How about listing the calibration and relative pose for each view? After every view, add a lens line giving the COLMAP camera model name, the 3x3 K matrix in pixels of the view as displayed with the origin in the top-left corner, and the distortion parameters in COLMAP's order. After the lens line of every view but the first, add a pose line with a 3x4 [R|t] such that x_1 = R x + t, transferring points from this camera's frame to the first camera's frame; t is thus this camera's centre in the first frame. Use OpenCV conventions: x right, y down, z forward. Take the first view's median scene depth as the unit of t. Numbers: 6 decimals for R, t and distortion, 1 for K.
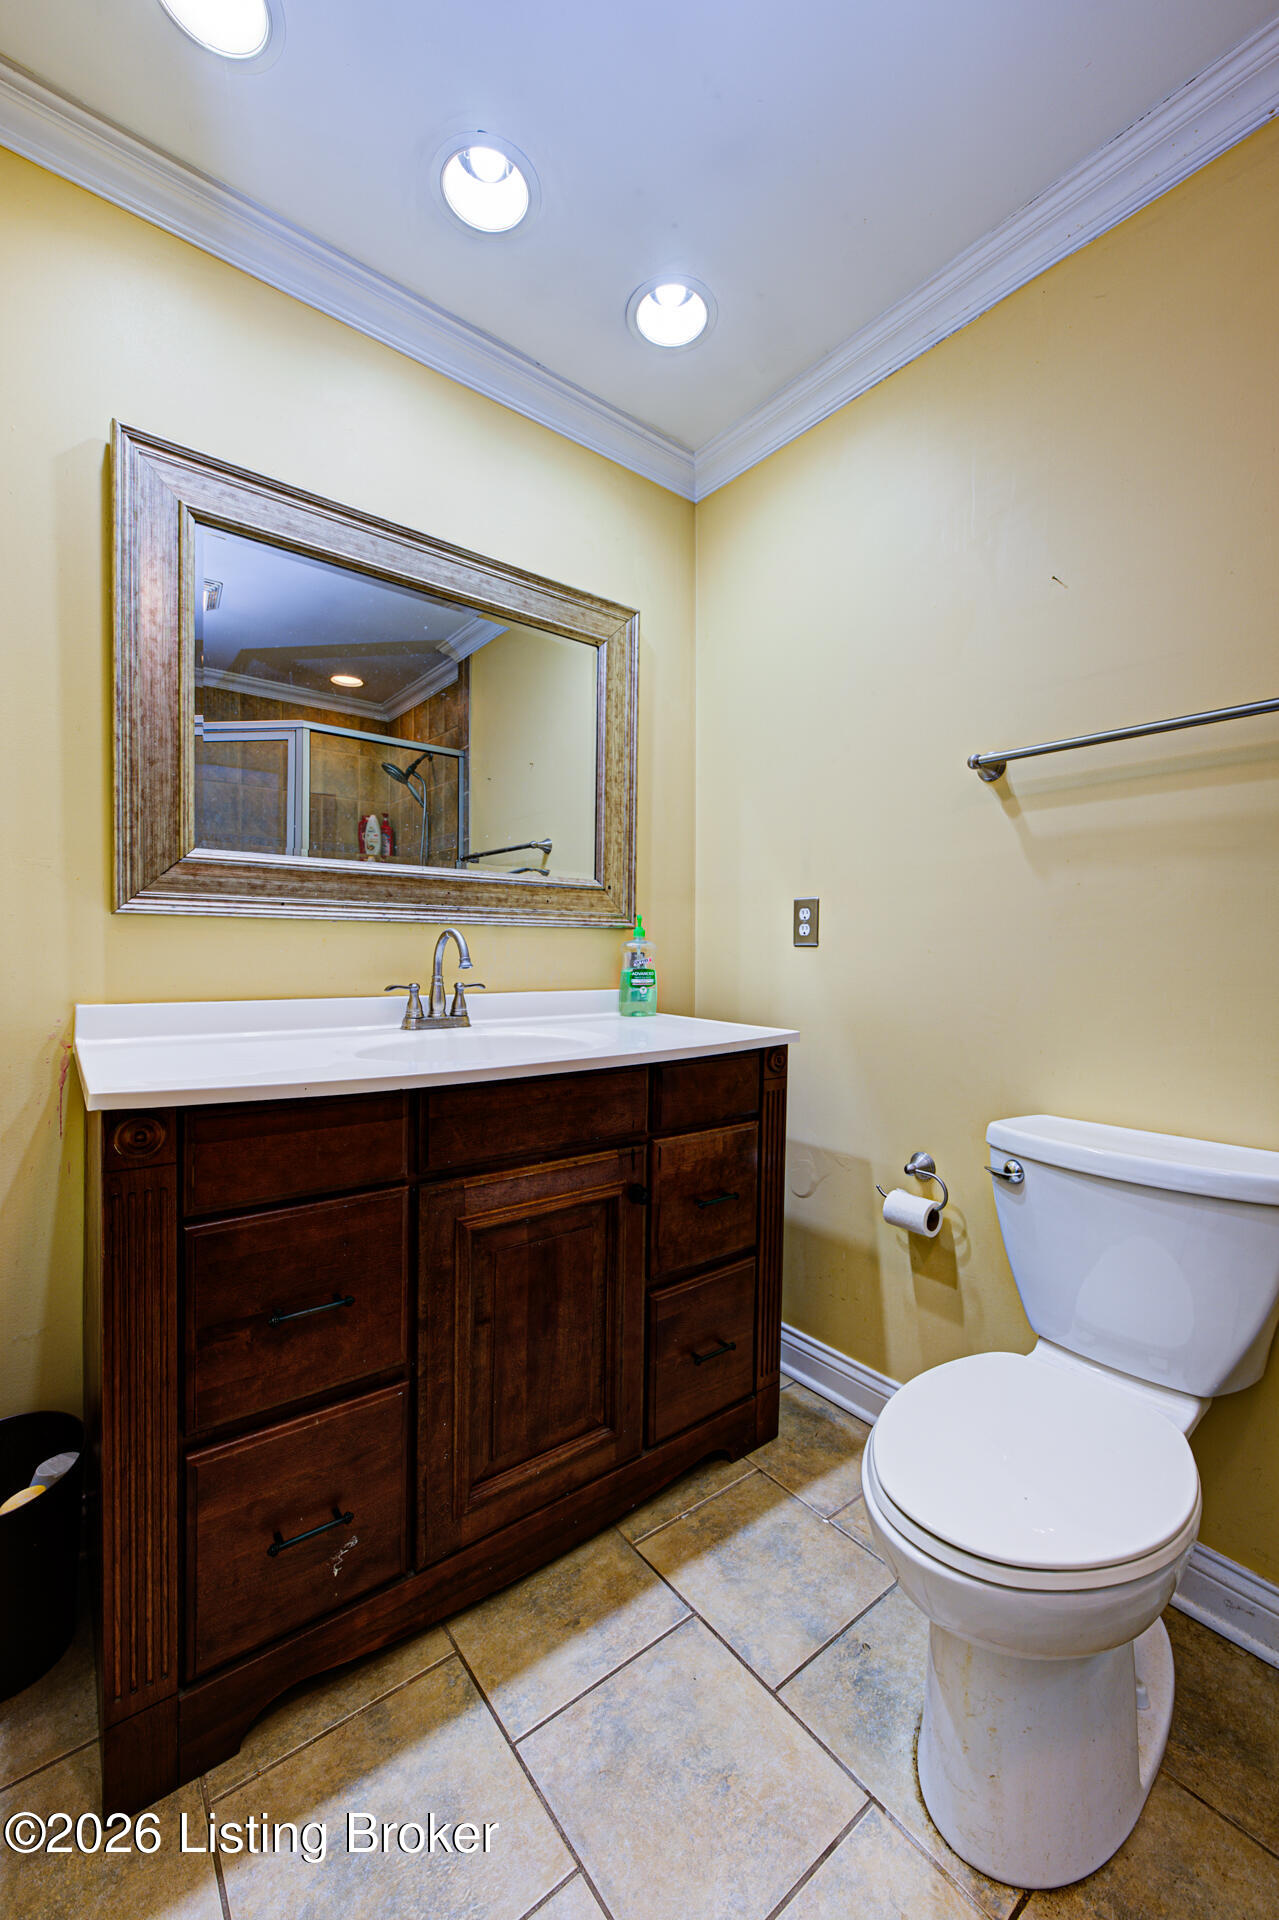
lens RADIAL K [[769.5, 0, 639.5], [0, 769.5, 960.0], [0, 0, 1]] dist [-0.000939, 0.004102]
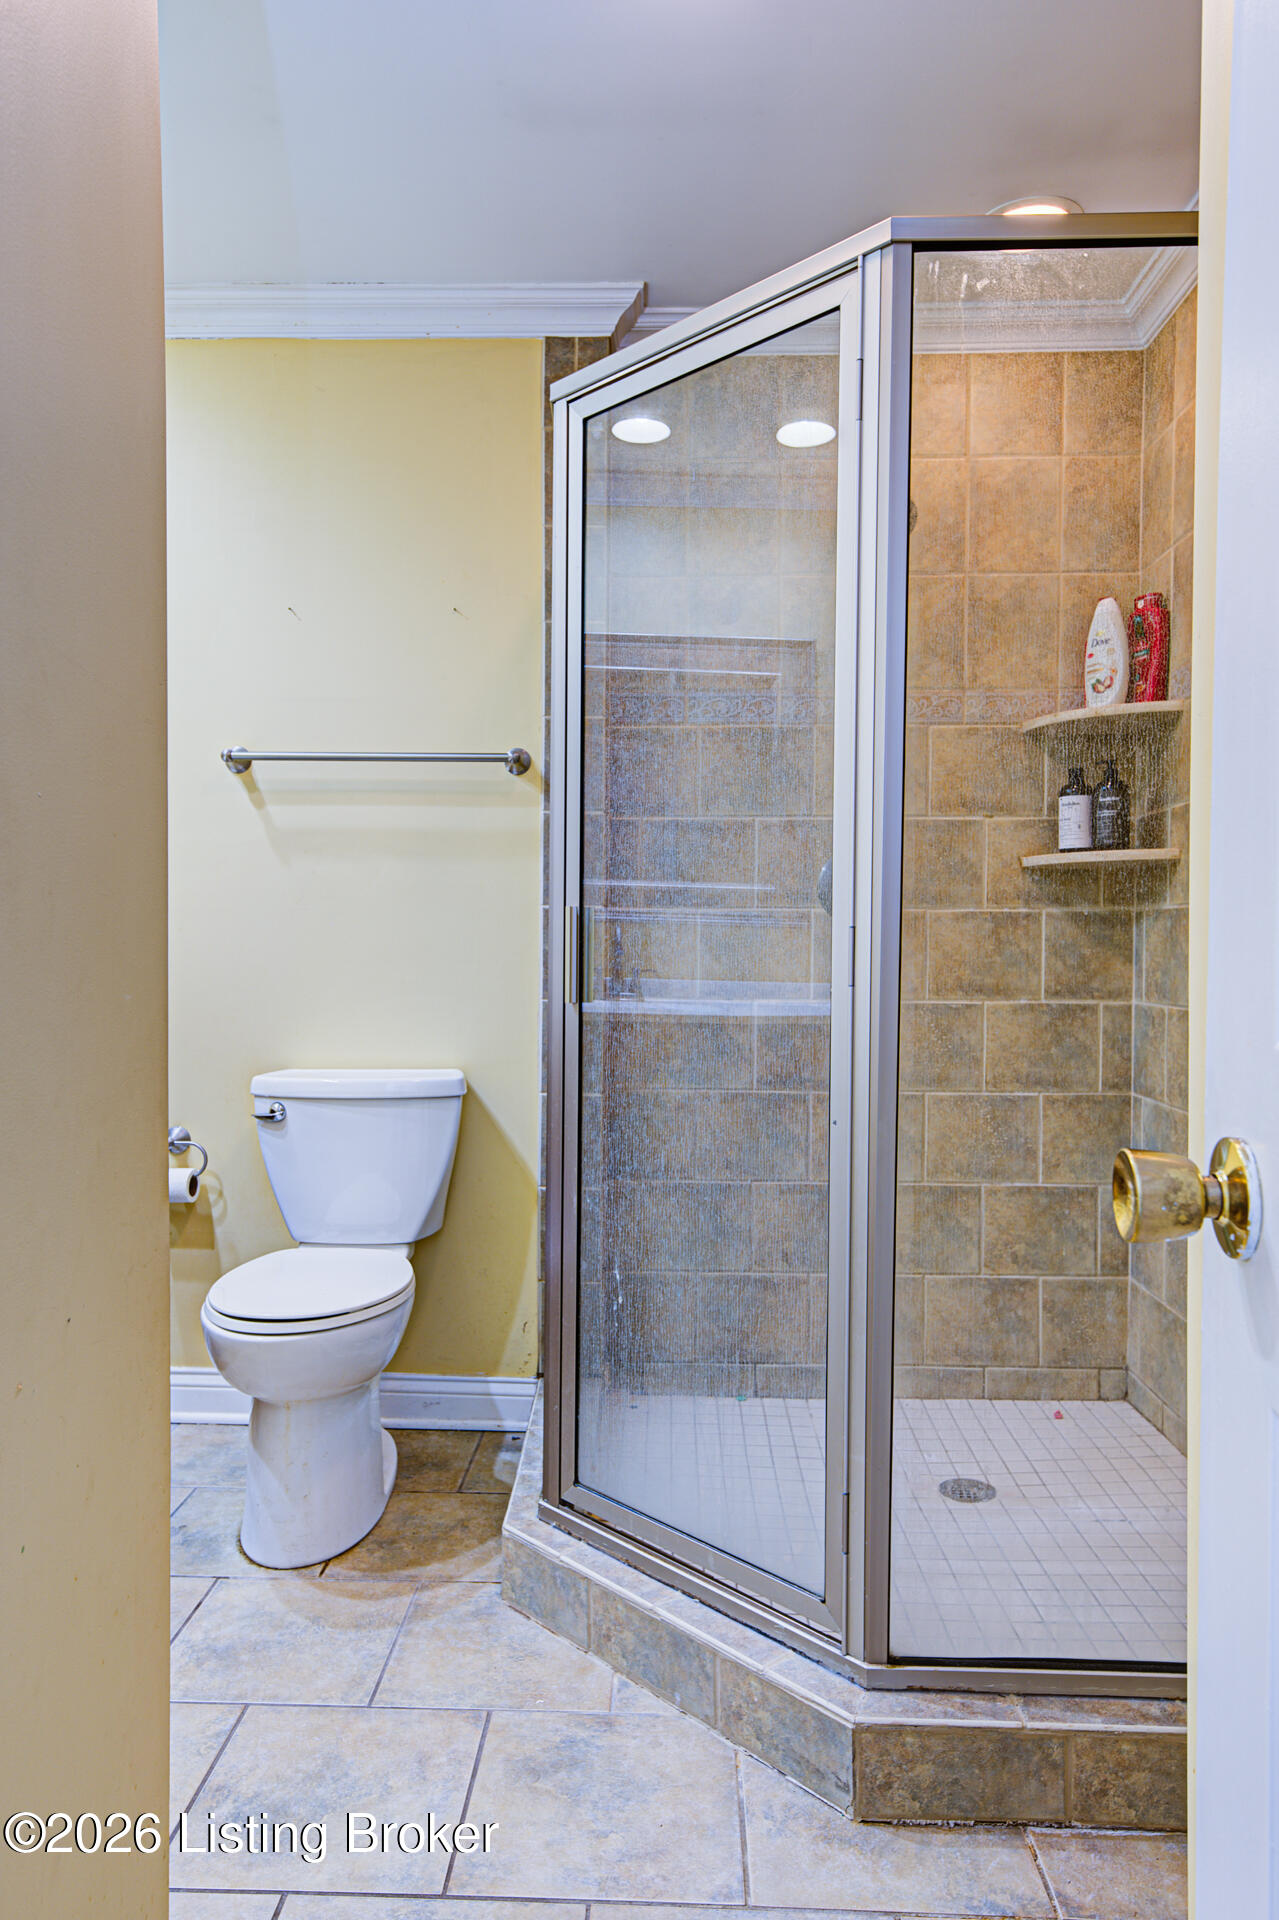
lens RADIAL K [[1244.6, 0, 639.5], [0, 1244.6, 960.0], [0, 0, 1]] dist [0.001309, 0.000122]
pose [[0.651778, -0.020528, 0.758132, -0.581067], [0.020149, 0.999749, 0.009748, 0.031568], [-0.758142, 0.008922, 0.652028, -0.657442]]
